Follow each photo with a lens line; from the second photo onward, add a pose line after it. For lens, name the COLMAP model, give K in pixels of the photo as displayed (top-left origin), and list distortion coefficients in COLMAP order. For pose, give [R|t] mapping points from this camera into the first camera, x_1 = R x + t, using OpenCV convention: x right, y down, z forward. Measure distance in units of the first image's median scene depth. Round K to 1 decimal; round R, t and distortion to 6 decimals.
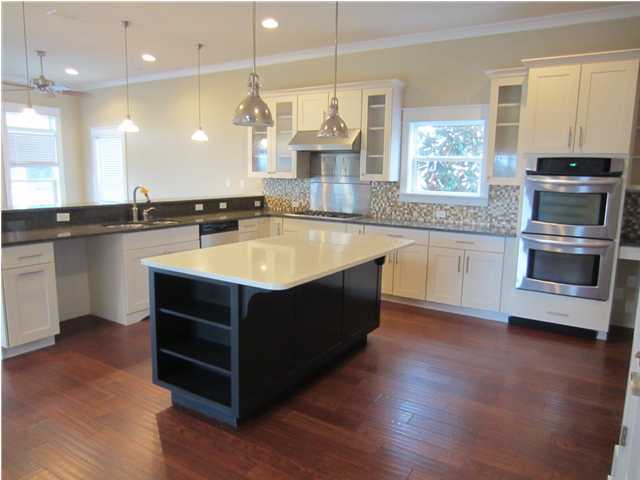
lens RADIAL K [[462.8, 0, 320.1], [0, 462.8, 240.2], [0, 0, 1]] dist [0.003383, 0.002629]
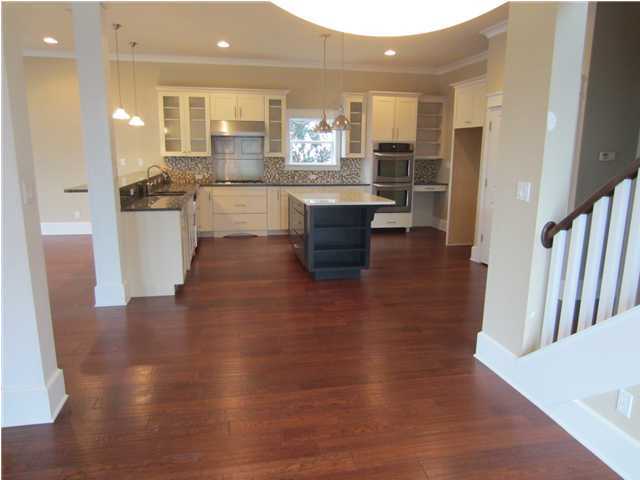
lens RADIAL K [[439.6, 0, 320.3], [0, 439.6, 239.3], [0, 0, 1]] dist [-0.001637, 0.000753]
pose [[0.730688, -0.146964, 0.666706, -0.779780], [0.104715, 0.989126, 0.103271, 0.003326], [-0.674633, -0.005645, 0.738132, -0.150284]]
